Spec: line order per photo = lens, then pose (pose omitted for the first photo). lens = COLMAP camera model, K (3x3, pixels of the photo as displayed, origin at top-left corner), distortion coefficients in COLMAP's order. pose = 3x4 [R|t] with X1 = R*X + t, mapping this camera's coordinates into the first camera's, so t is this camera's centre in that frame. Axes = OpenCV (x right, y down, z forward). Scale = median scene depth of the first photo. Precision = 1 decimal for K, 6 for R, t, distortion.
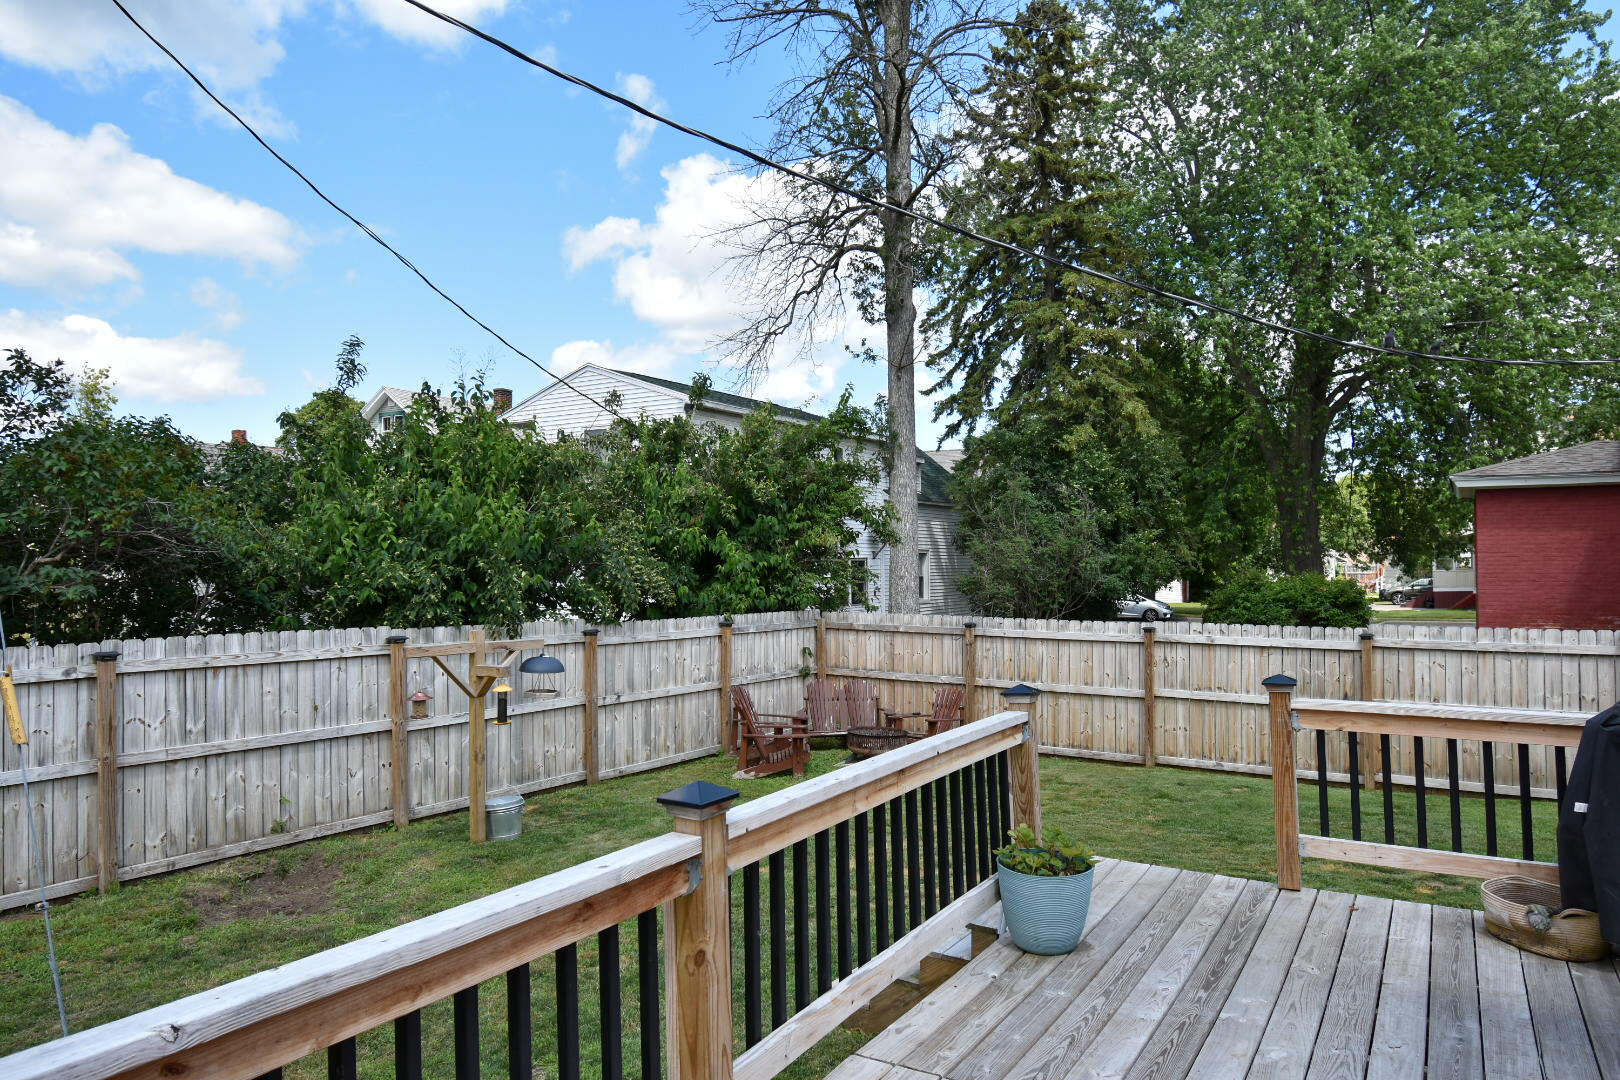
lens RADIAL K [[1069.5, 0, 808.2], [0, 1069.5, 532.9], [0, 0, 1]] dist [-0.008296, -0.002115]
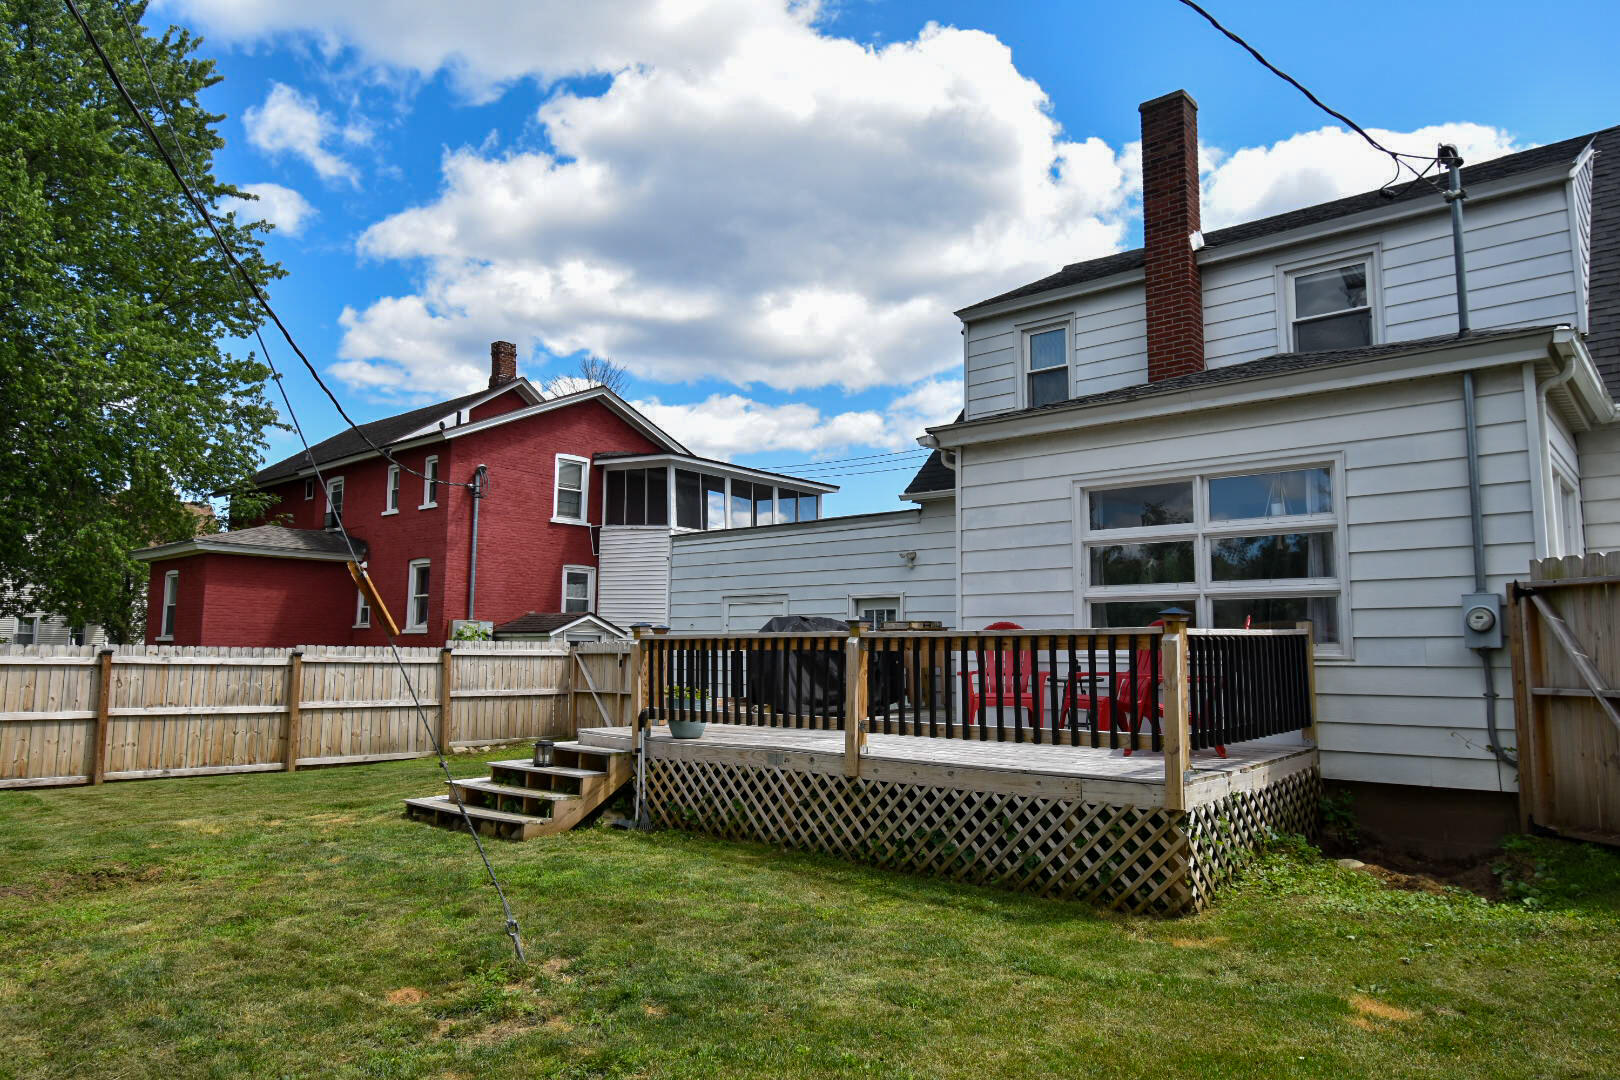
lens RADIAL K [[1069.5, 0, 809.6], [0, 1069.5, 542.0], [0, 0, 1]] dist [-0.008296, -0.002115]
pose [[0.169012, 0.080271, 0.982340, -0.646963], [-0.076304, 0.994752, -0.068158, 0.001427], [-0.982656, -0.063437, 0.174250, 0.164407]]
